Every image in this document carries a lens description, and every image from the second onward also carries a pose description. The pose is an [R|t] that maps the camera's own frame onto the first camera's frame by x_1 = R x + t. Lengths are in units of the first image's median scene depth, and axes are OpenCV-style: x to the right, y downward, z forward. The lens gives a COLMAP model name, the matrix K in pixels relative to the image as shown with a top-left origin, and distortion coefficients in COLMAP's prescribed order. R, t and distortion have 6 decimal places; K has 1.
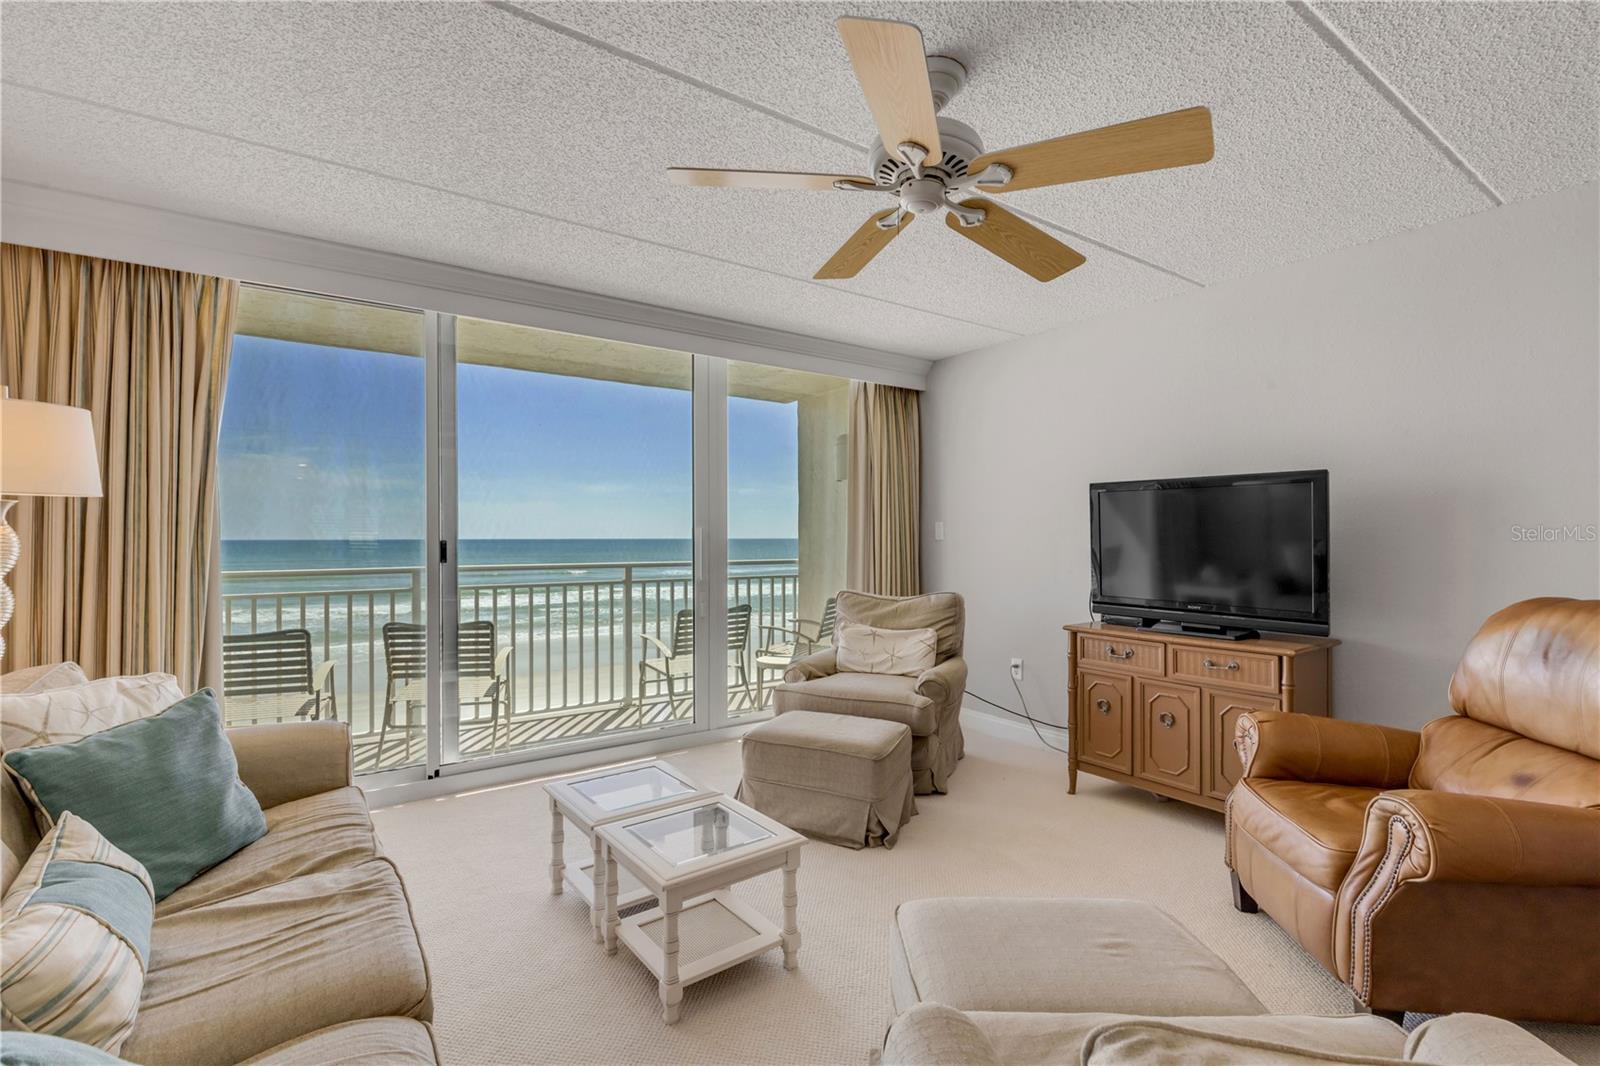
lens RADIAL K [[723.9, 0, 782.9], [0, 723.9, 540.5], [0, 0, 1]] dist [0.006743, -0.002542]
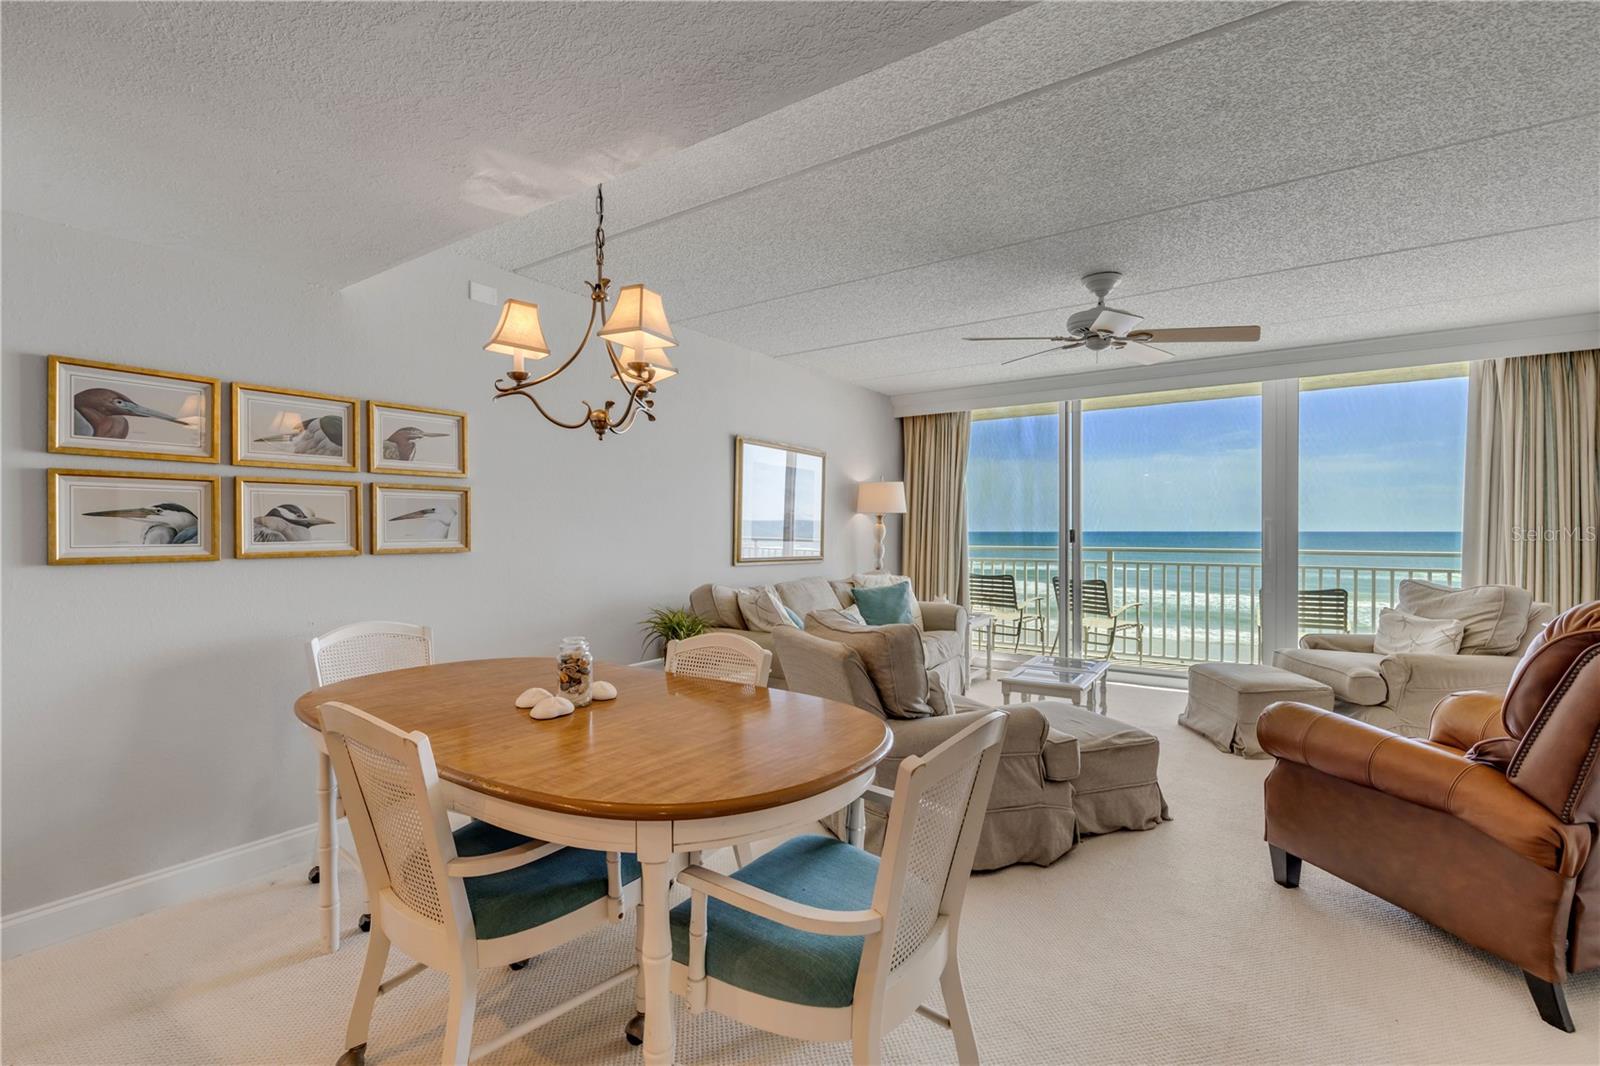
lens RADIAL K [[723.9, 0, 807.7], [0, 723.9, 534.4], [0, 0, 1]] dist [0.006743, -0.002542]
pose [[0.367397, 0.006928, -0.930038, 0.875783], [-0.006779, 0.999966, 0.004771, 0.007070], [0.930039, 0.004552, 0.367432, -0.202087]]
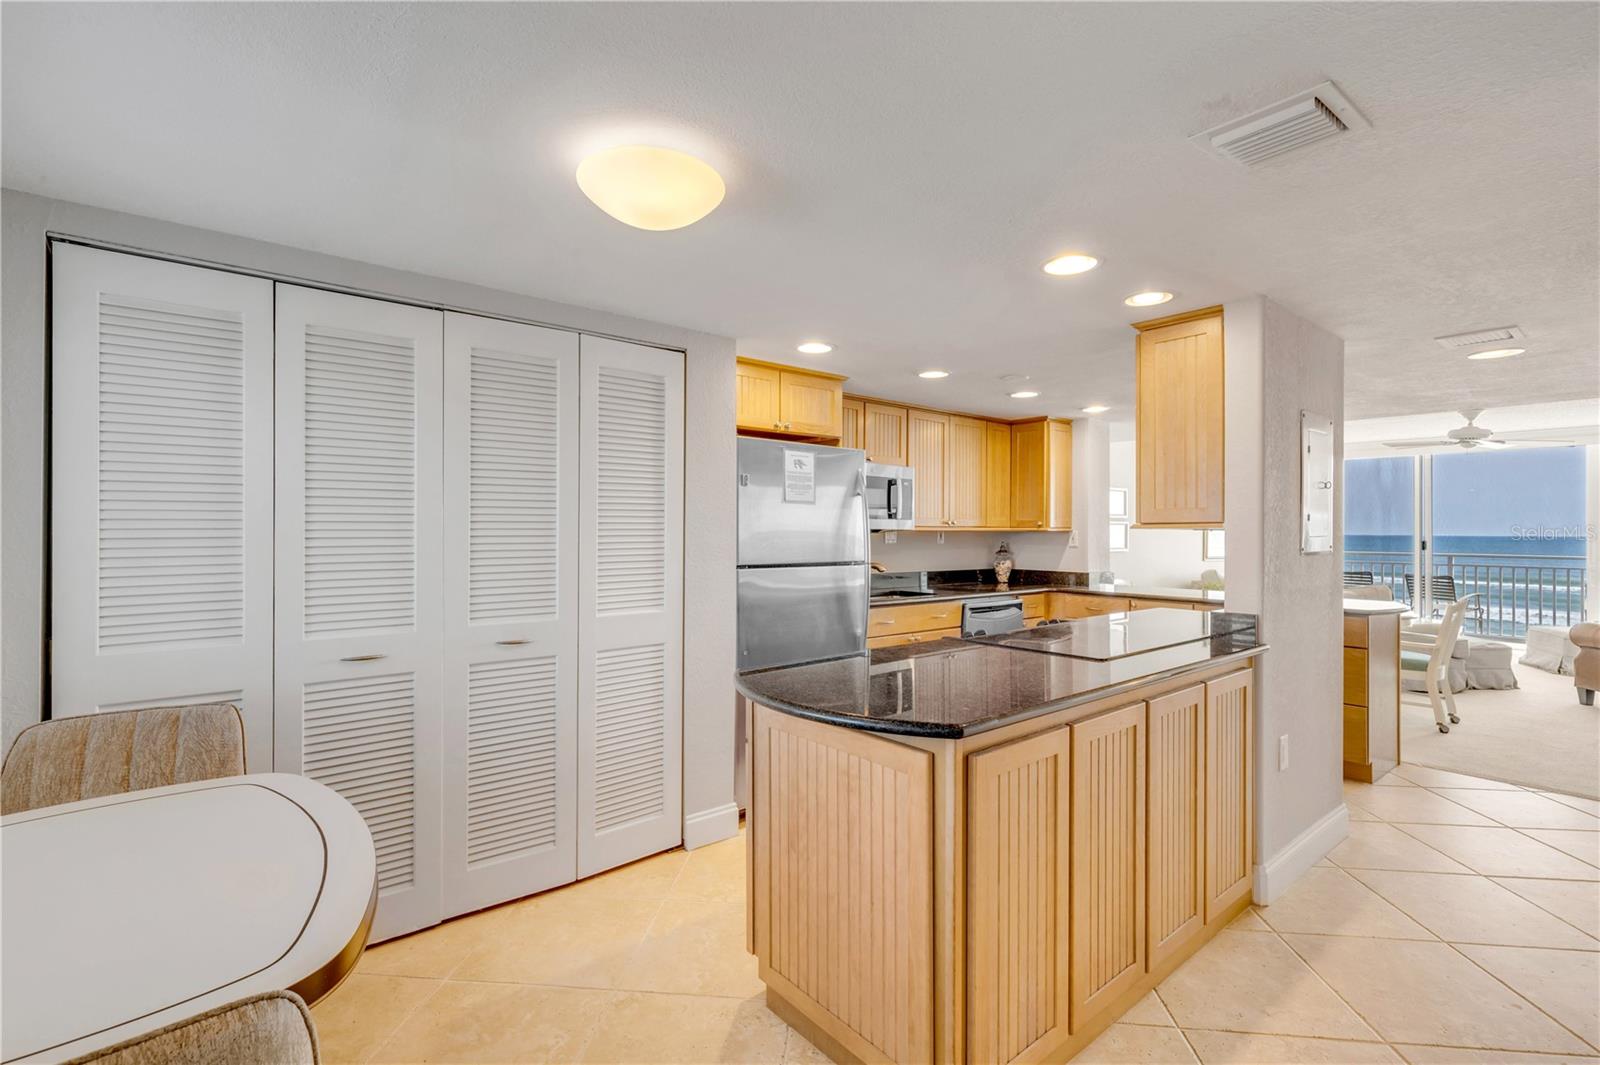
lens RADIAL K [[723.9, 0, 790.8], [0, 723.9, 527.4], [0, 0, 1]] dist [0.006743, -0.002542]
pose [[0.081681, -0.000848, -0.996658, 1.817059], [-0.013690, 0.999904, -0.001973, -0.011385], [0.996564, 0.013806, 0.081661, -1.355098]]
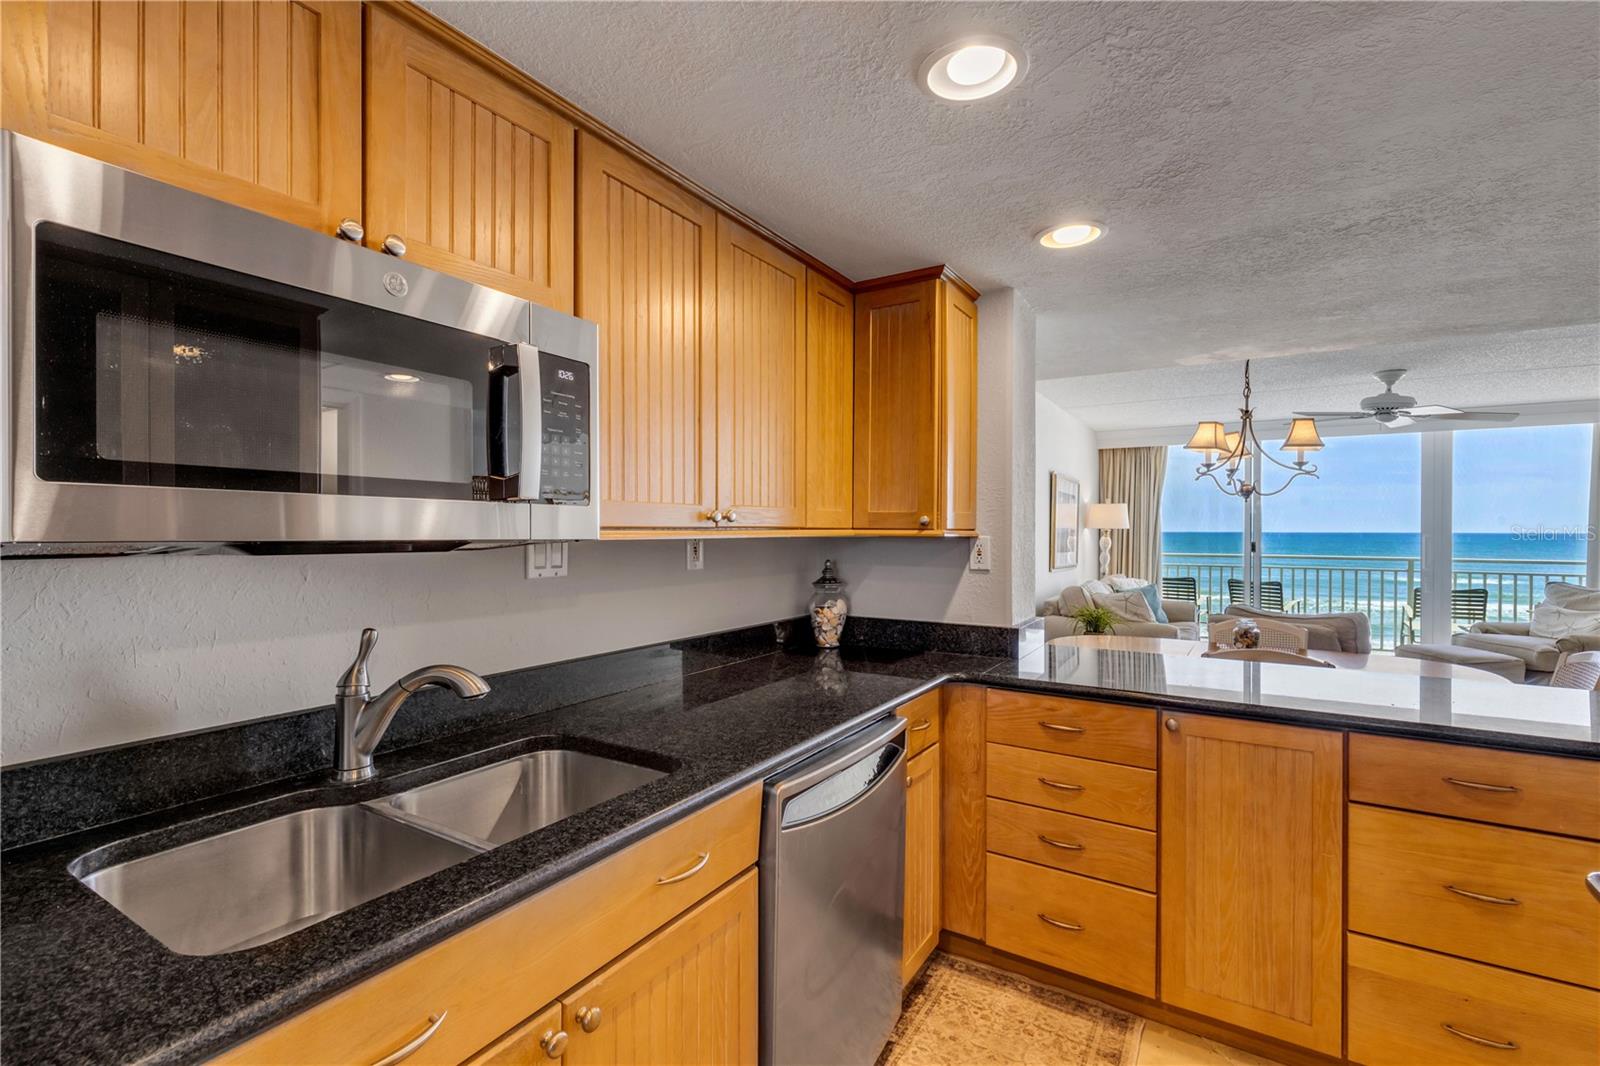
lens RADIAL K [[723.9, 0, 801.0], [0, 723.9, 534.1], [0, 0, 1]] dist [0.006743, -0.002542]
pose [[0.412255, 0.007908, -0.911034, 0.920211], [-0.010123, 0.999940, 0.004099, -0.018612], [0.911012, 0.007533, 0.412311, -1.086892]]
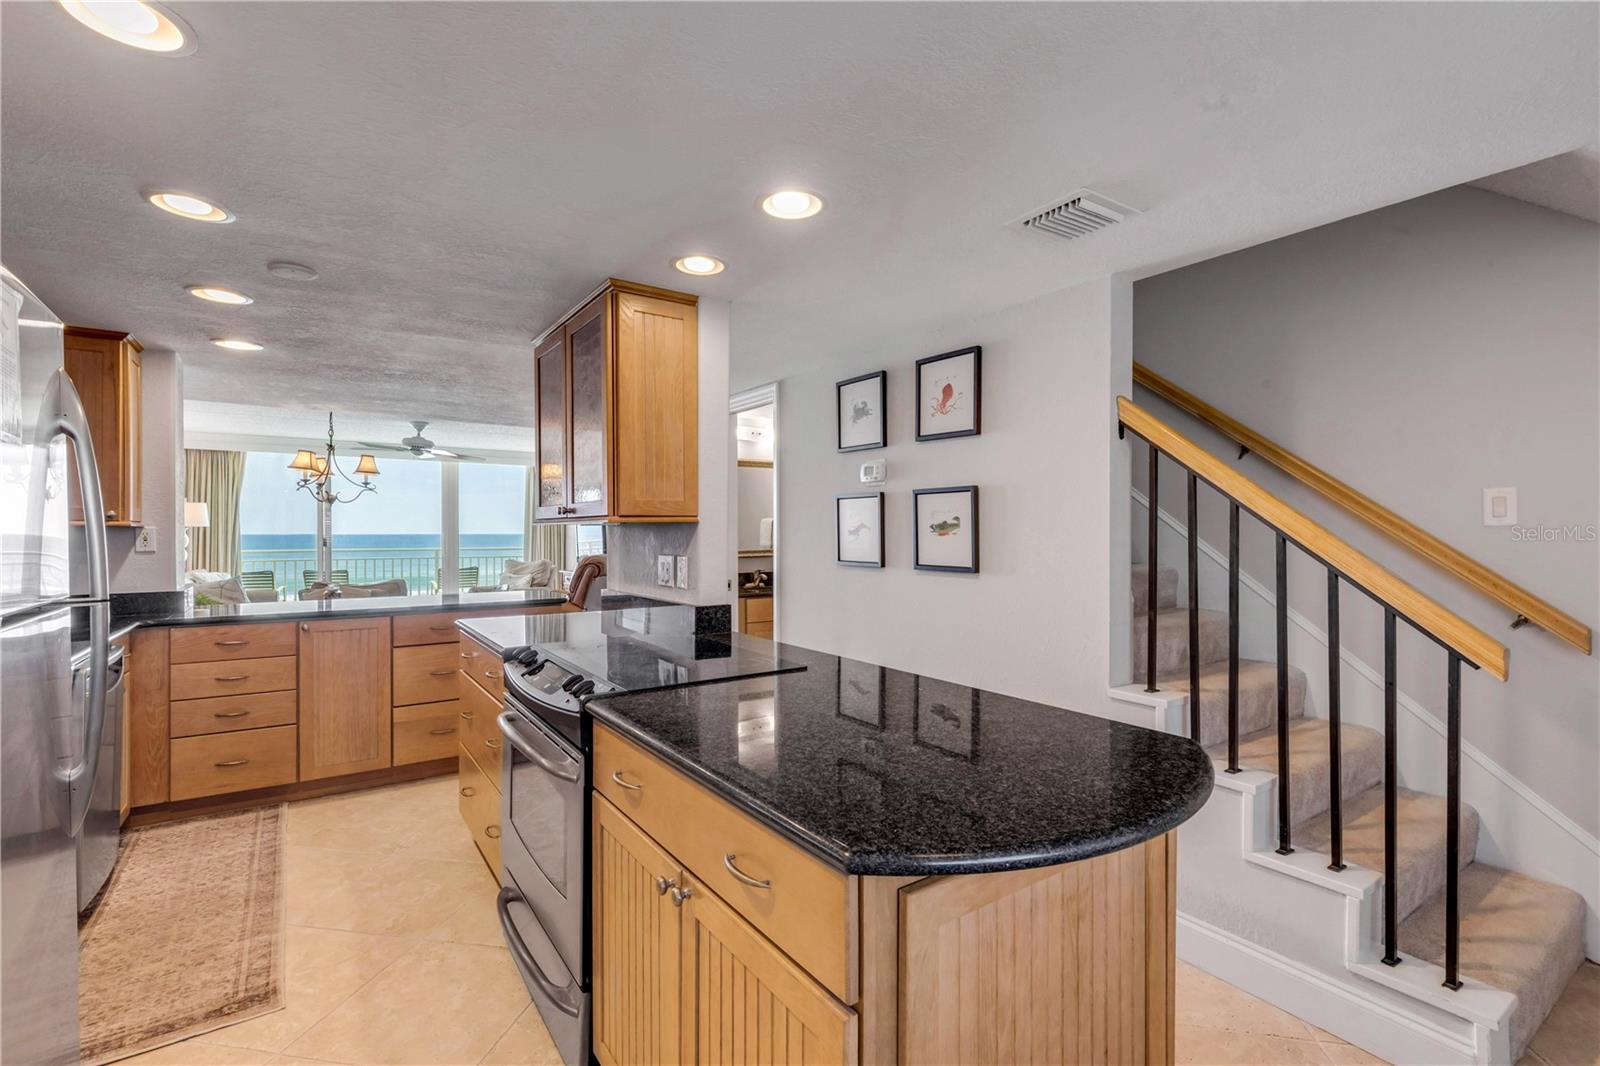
lens RADIAL K [[723.9, 0, 792.6], [0, 723.9, 533.9], [0, 0, 1]] dist [0.006743, -0.002542]
pose [[0.999999, -0.000541, -0.001523, 1.204258], [0.000533, 0.999985, -0.005538, -0.000361], [0.001526, 0.005537, 0.999984, -1.591903]]
